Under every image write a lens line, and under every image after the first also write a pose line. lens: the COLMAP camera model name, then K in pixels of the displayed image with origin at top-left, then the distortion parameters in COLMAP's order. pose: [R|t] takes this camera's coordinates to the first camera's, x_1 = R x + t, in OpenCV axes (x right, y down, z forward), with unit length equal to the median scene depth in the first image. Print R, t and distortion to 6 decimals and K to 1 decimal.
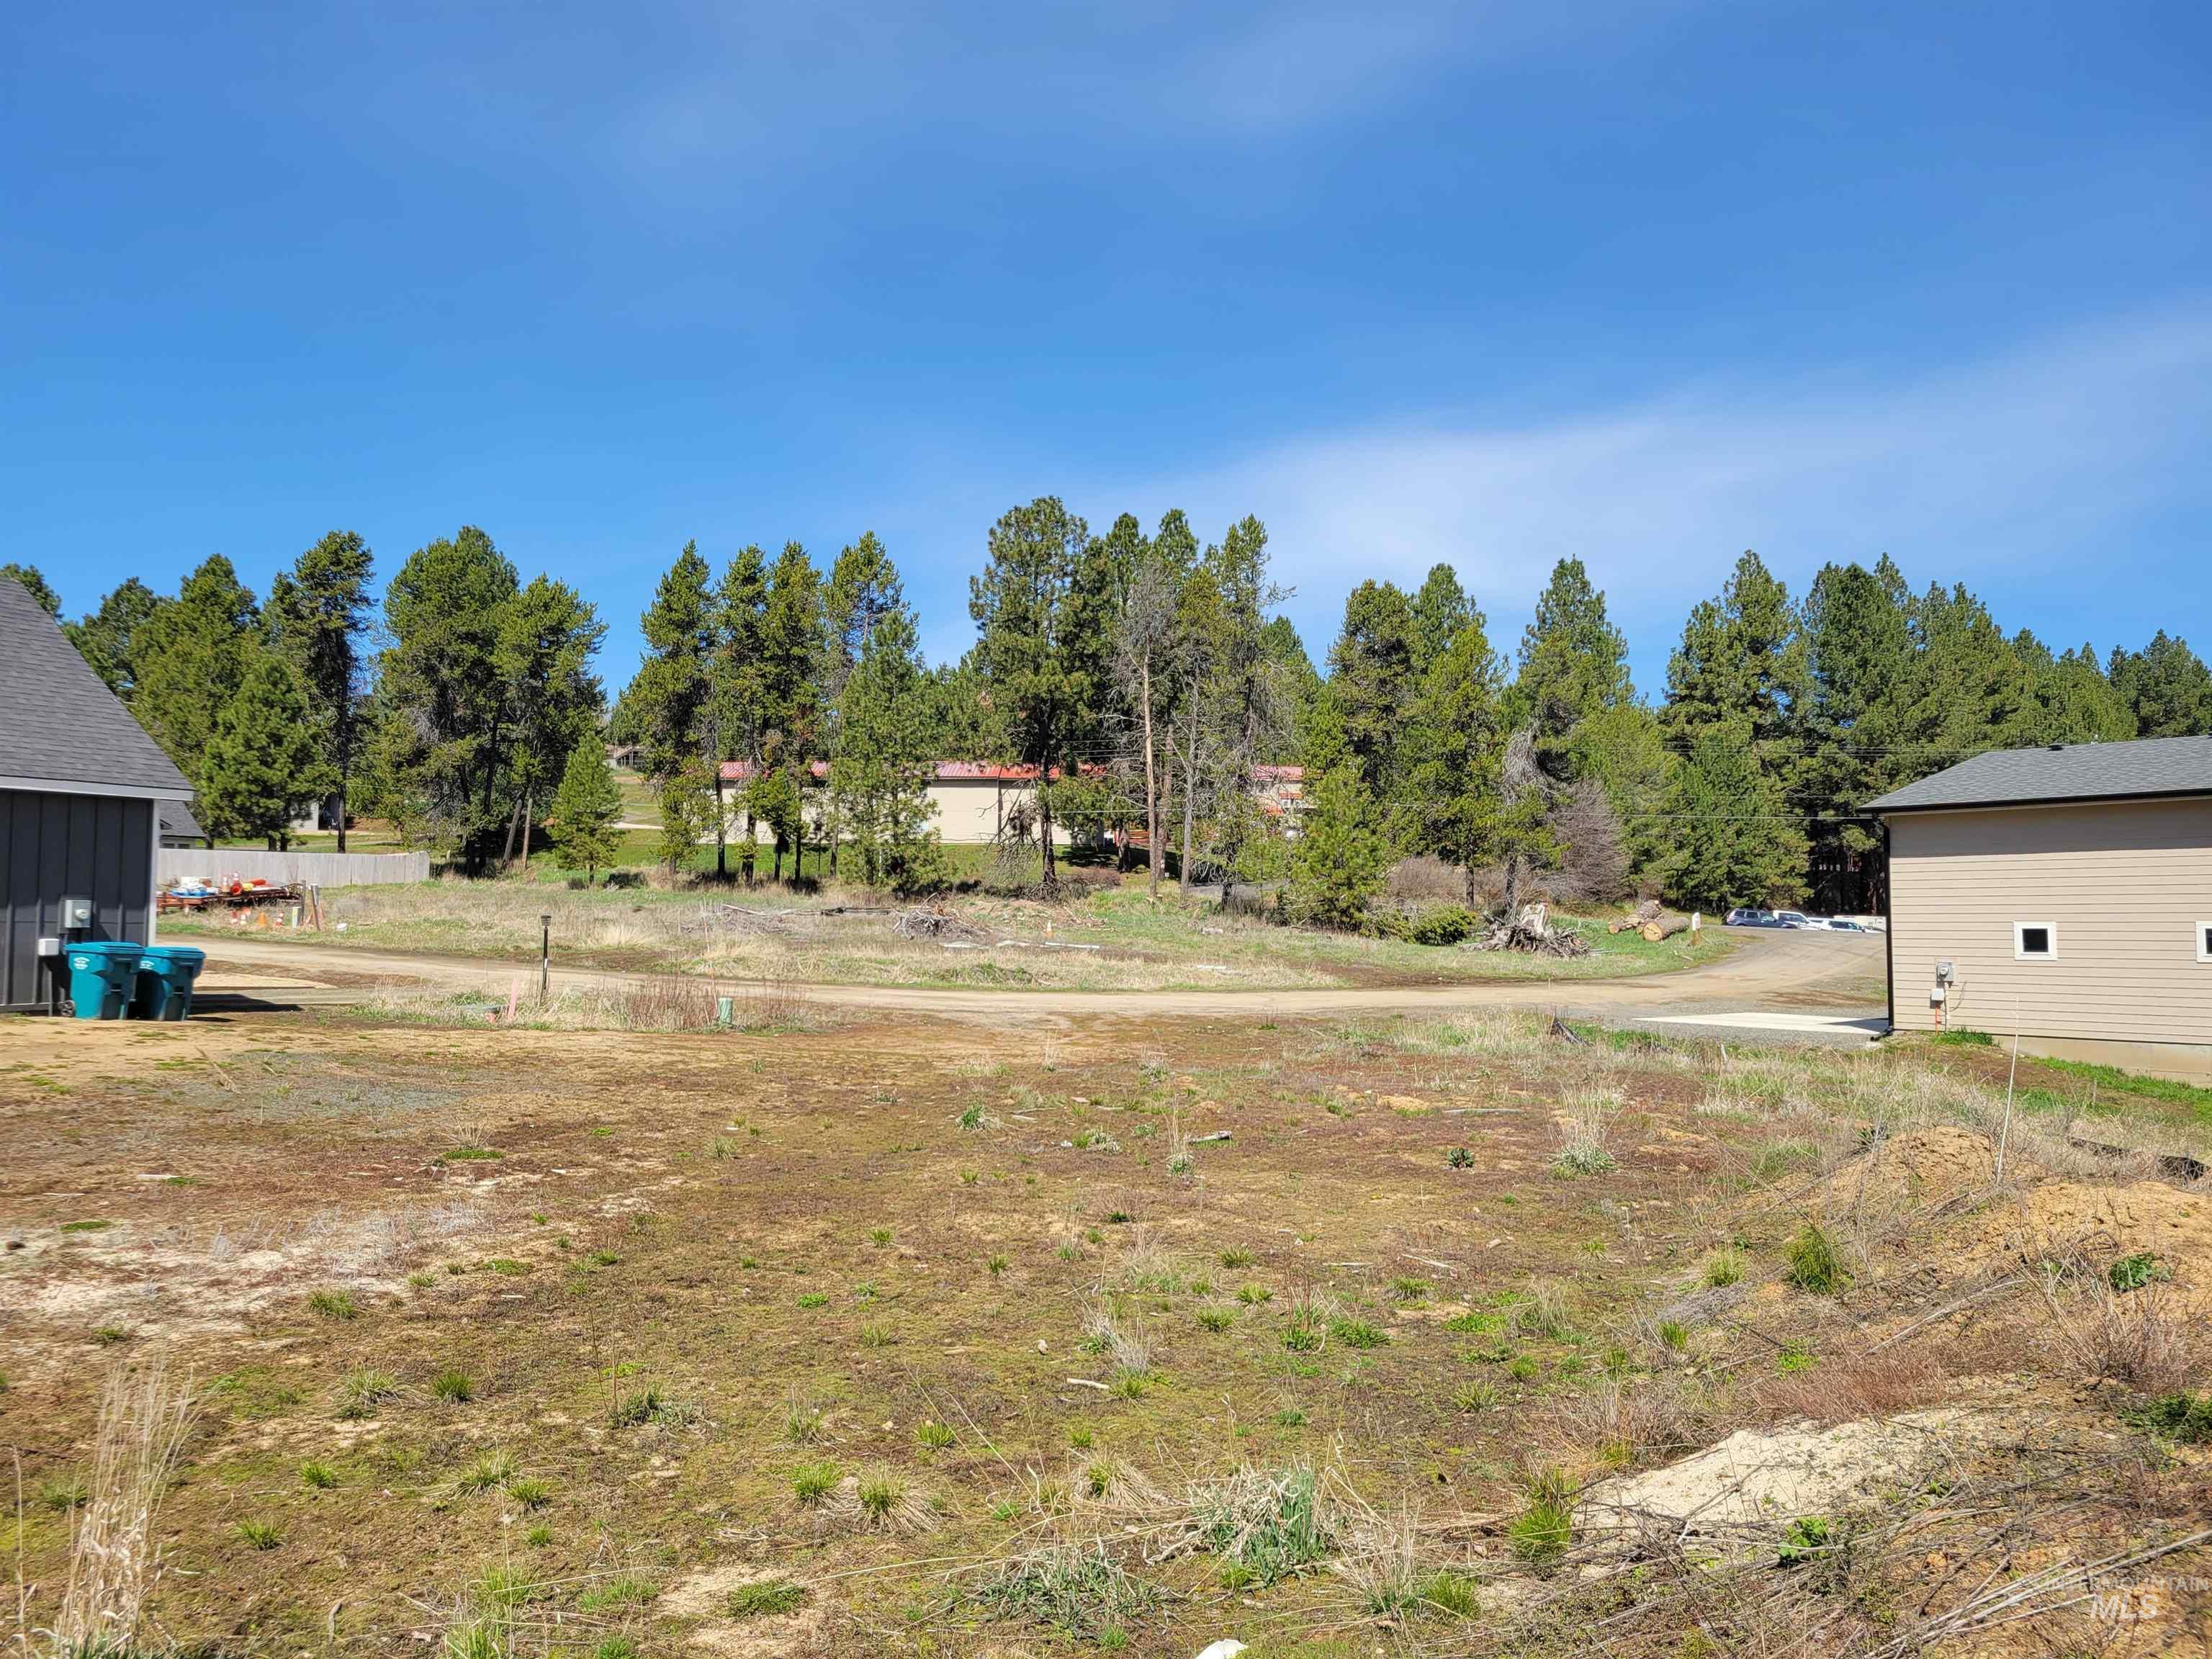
lens RADIAL K [[1618.0, 0, 1101.8], [0, 1618.0, 838.0], [0, 0, 1]] dist [0.059396, -0.037013]
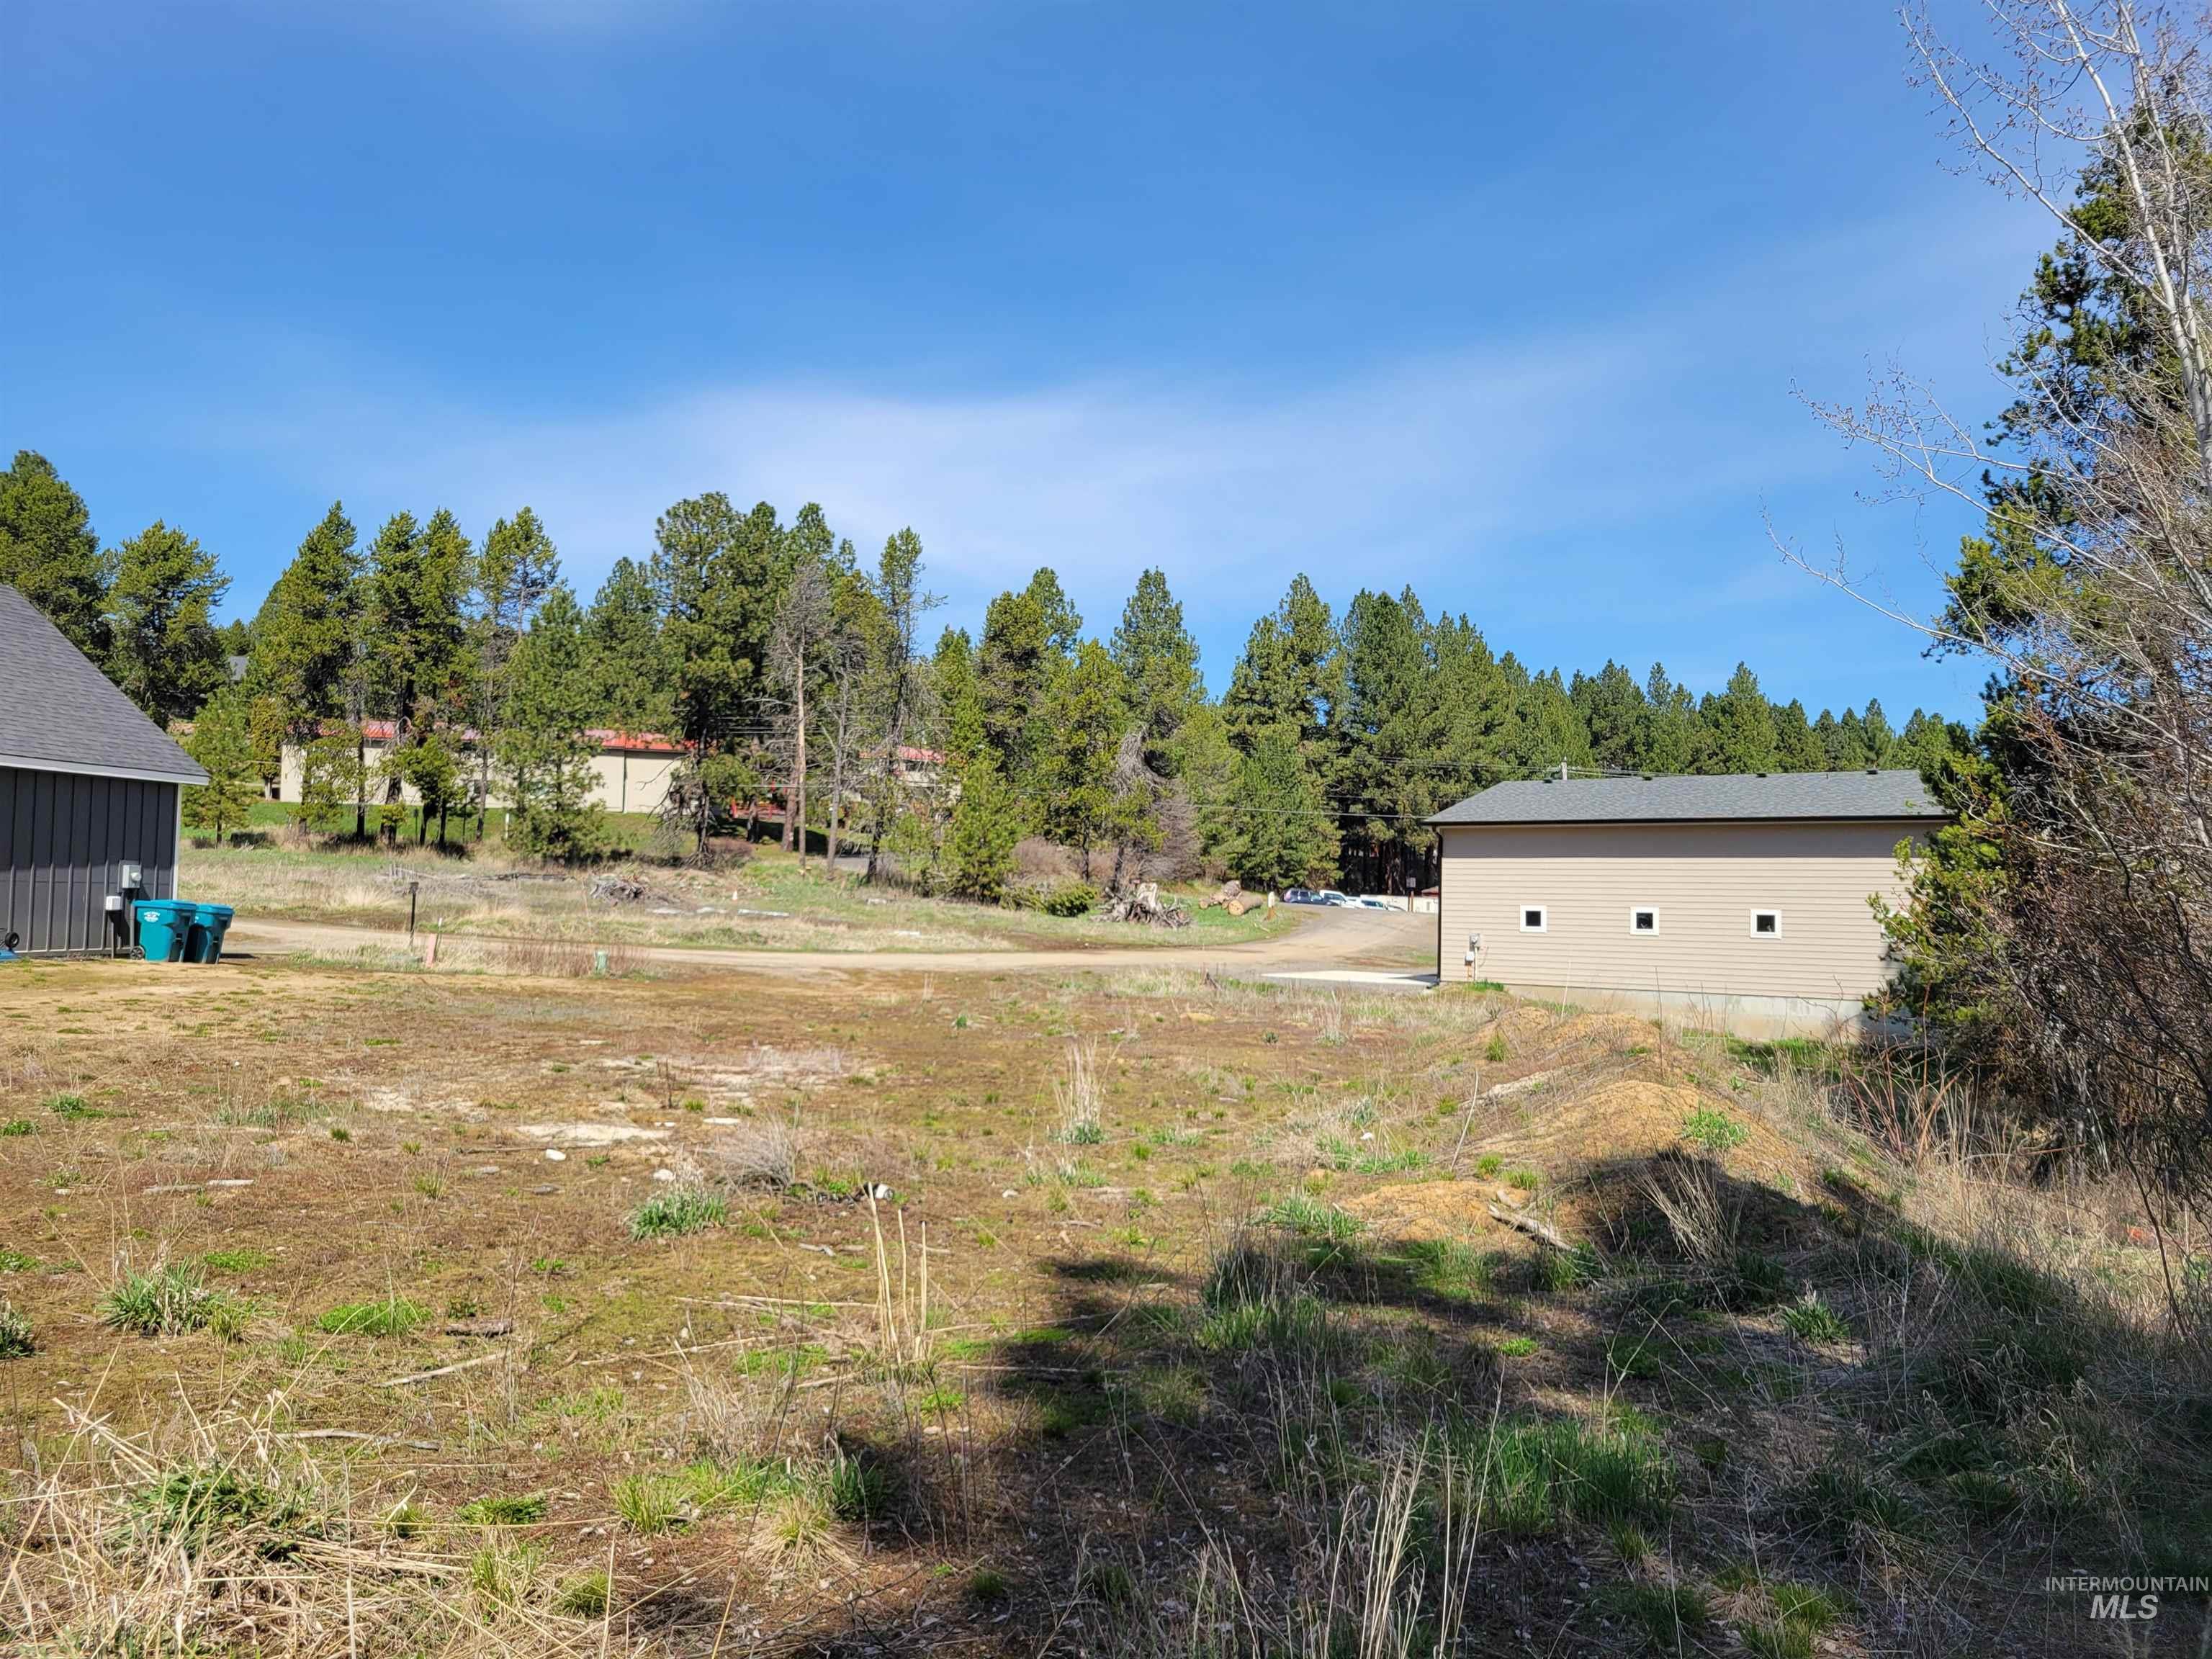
lens RADIAL K [[1618.0, 0, 1101.8], [0, 1618.0, 838.0], [0, 0, 1]] dist [0.059396, -0.037013]
pose [[0.962551, 0.027127, 0.269741, -0.065608], [-0.032181, 0.999379, 0.014331, -0.006047], [-0.269185, -0.022475, 0.962826, -0.096733]]
